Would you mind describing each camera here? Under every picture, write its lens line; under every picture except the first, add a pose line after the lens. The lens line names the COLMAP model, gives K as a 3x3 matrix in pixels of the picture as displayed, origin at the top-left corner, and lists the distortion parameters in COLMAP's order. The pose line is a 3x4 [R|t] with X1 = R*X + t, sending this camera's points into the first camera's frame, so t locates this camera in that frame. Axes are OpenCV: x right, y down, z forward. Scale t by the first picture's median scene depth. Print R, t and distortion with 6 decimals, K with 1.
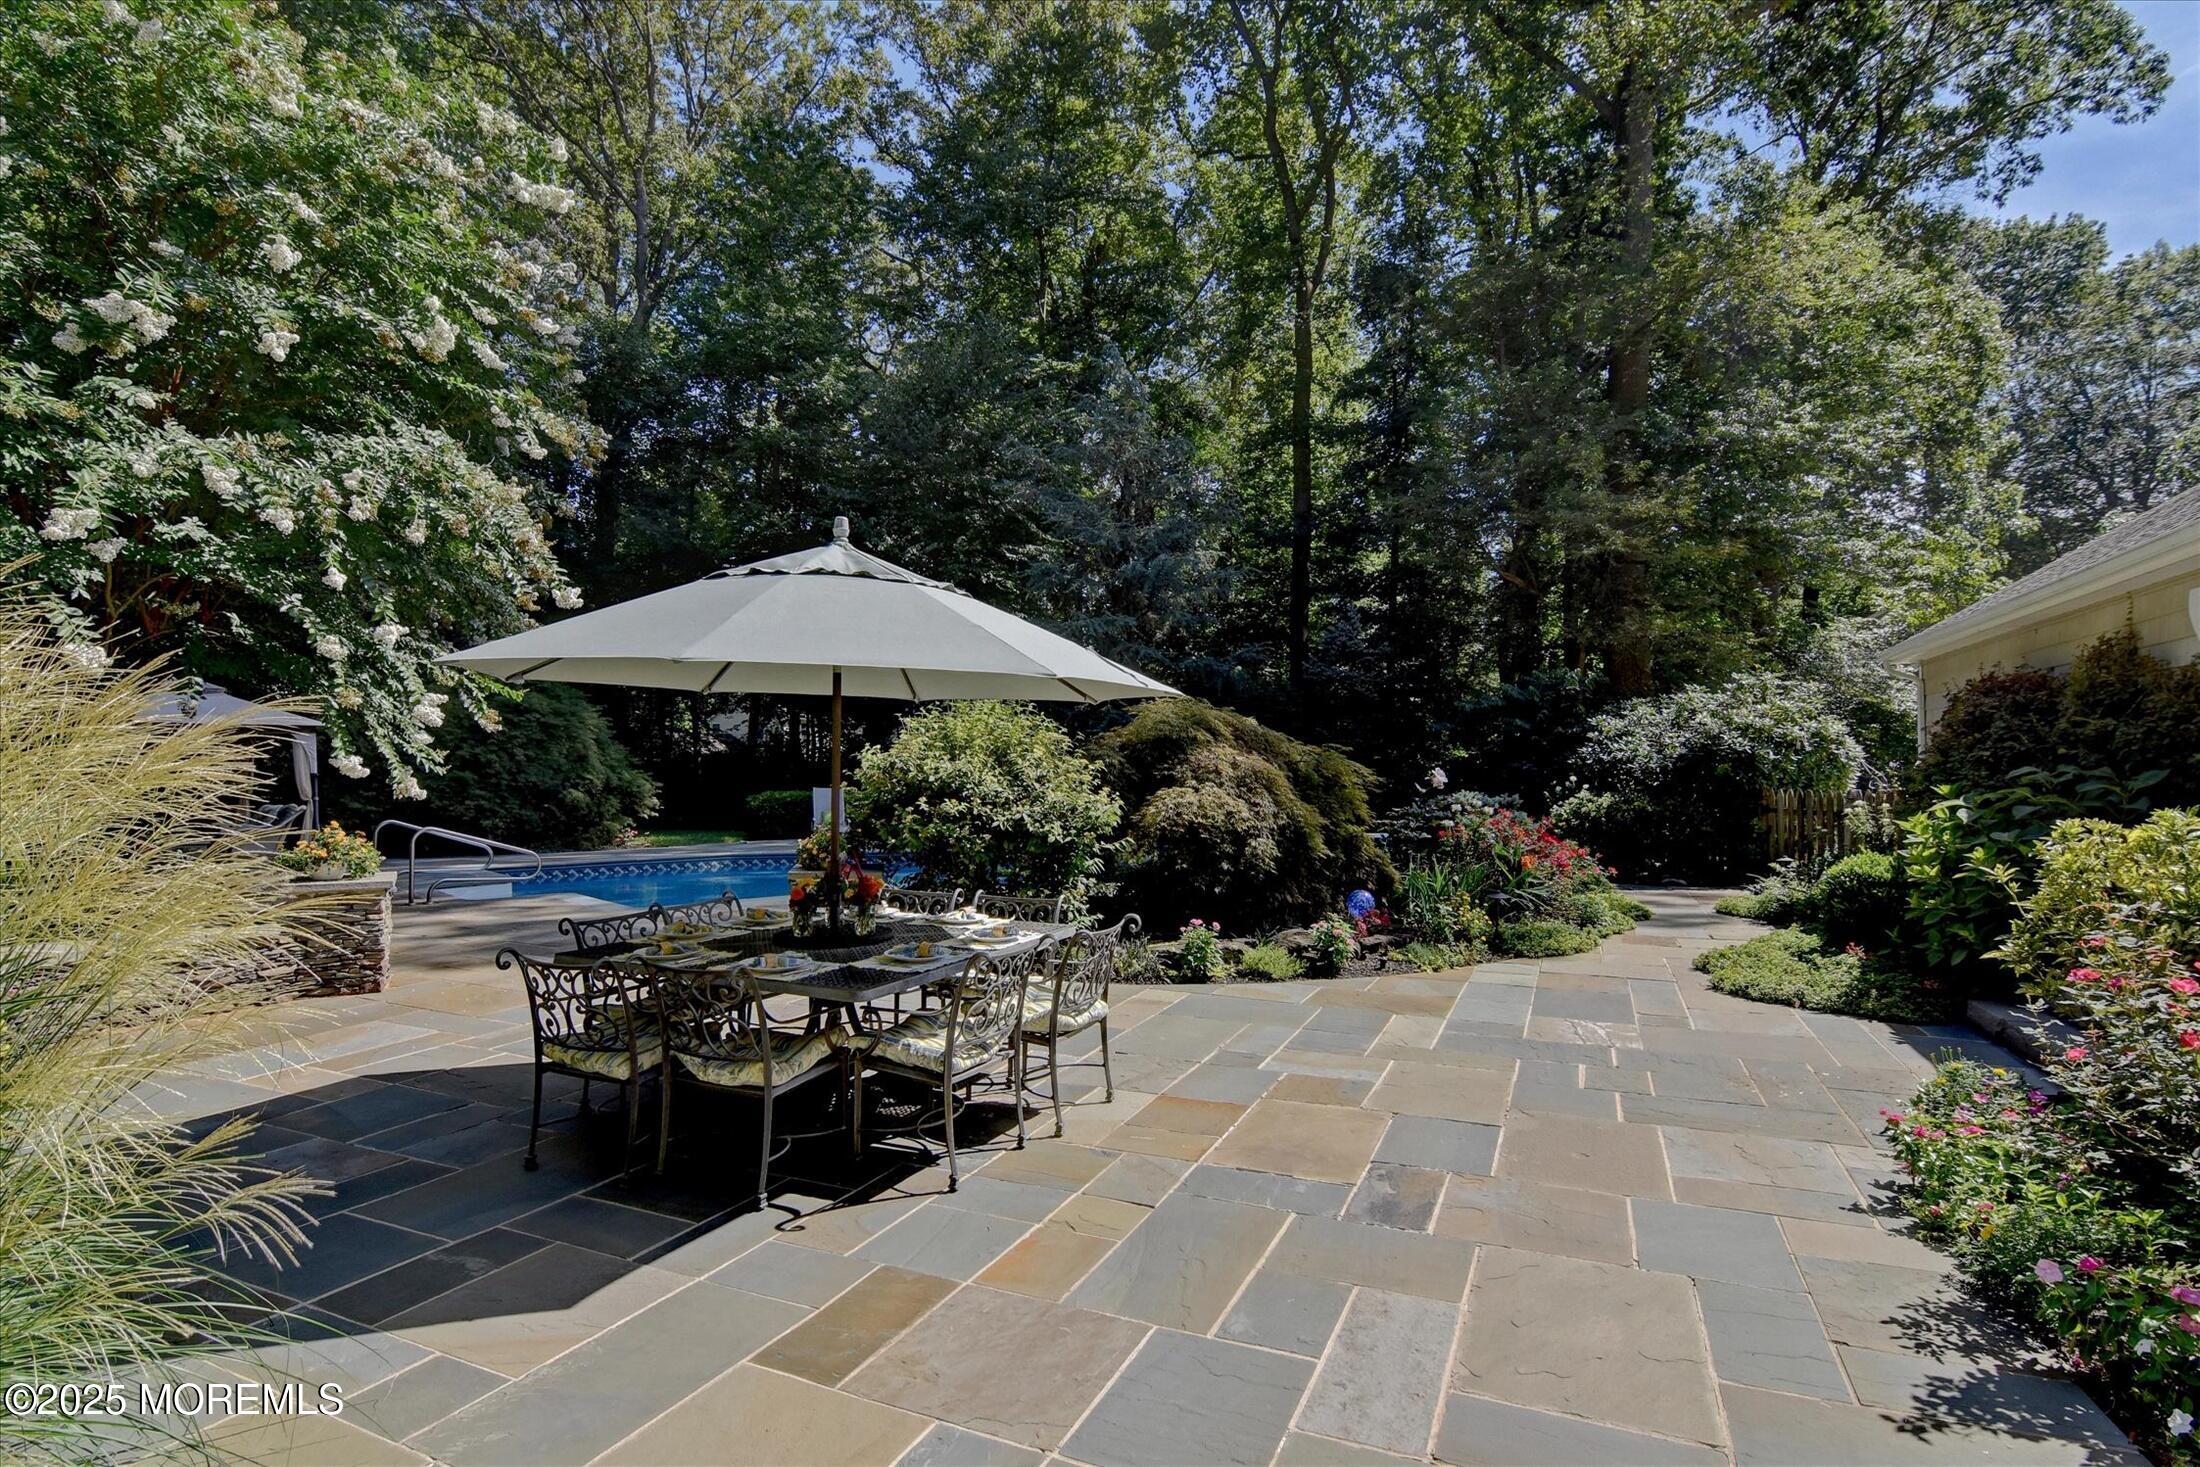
lens RADIAL K [[1060.6, 0, 1100.0], [0, 1060.6, 733.5], [0, 0, 1]] dist [-0.002092, -0.013683]
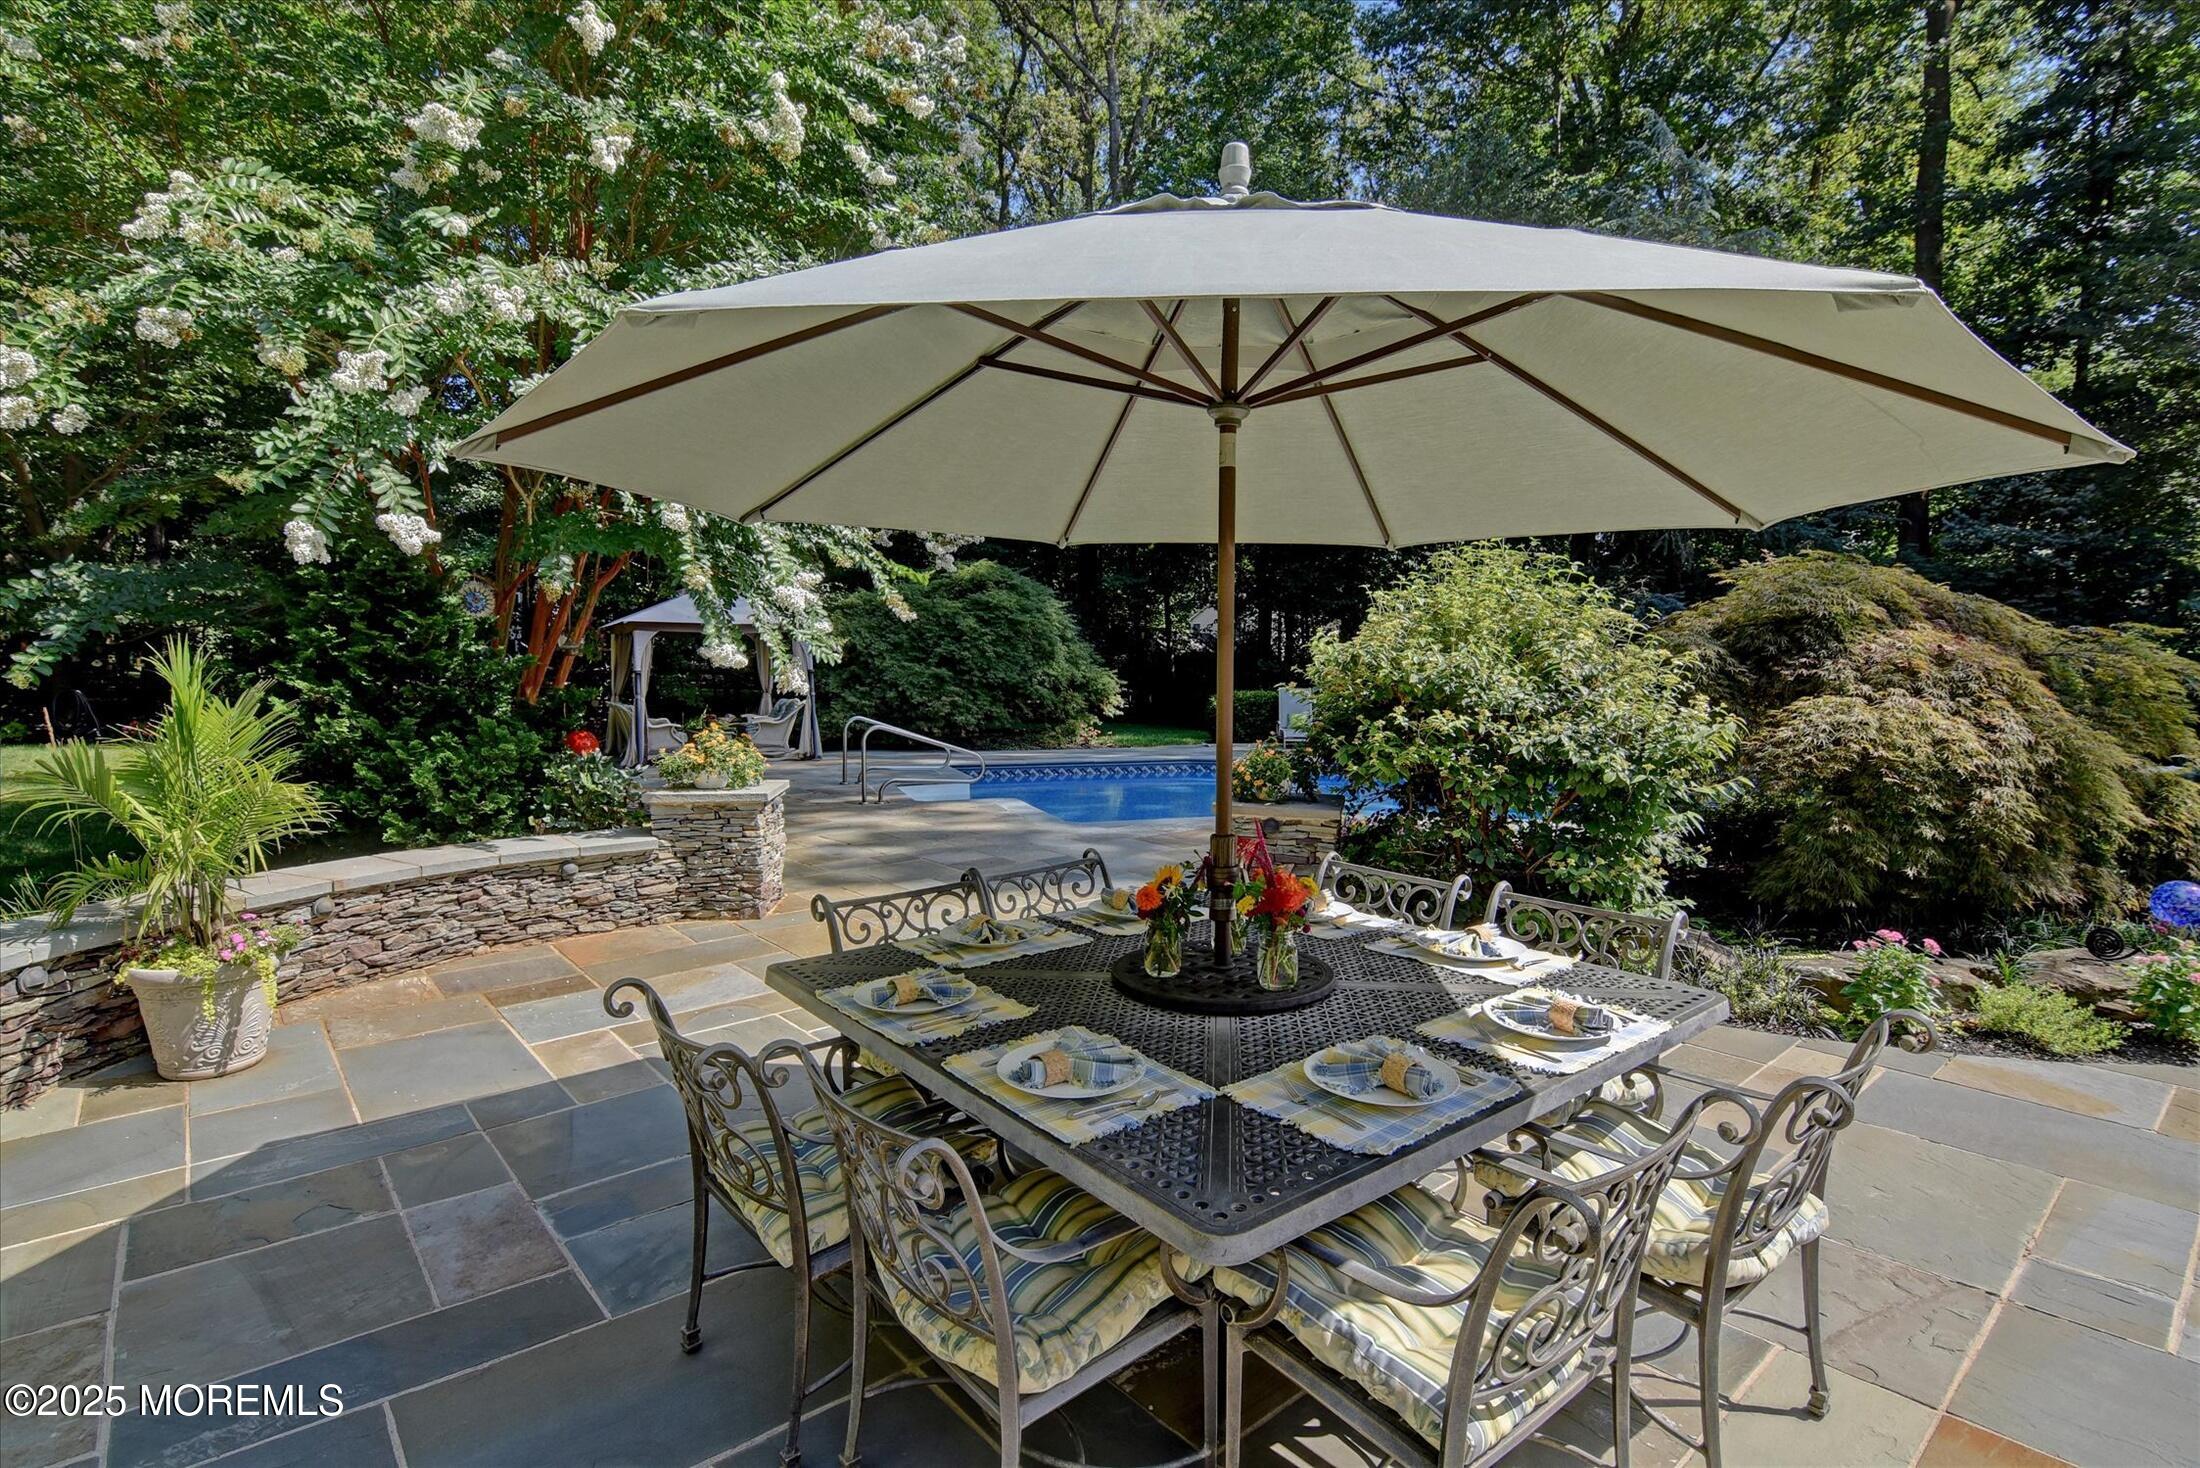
lens RADIAL K [[1060.6, 0, 1100.0], [0, 1060.6, 734.0], [0, 0, 1]] dist [-0.002092, -0.013683]
pose [[0.903630, 0.028744, -0.427349, -0.049653], [0.012187, 0.995616, 0.092736, 0.012574], [0.428142, -0.089007, 0.899318, 0.304384]]
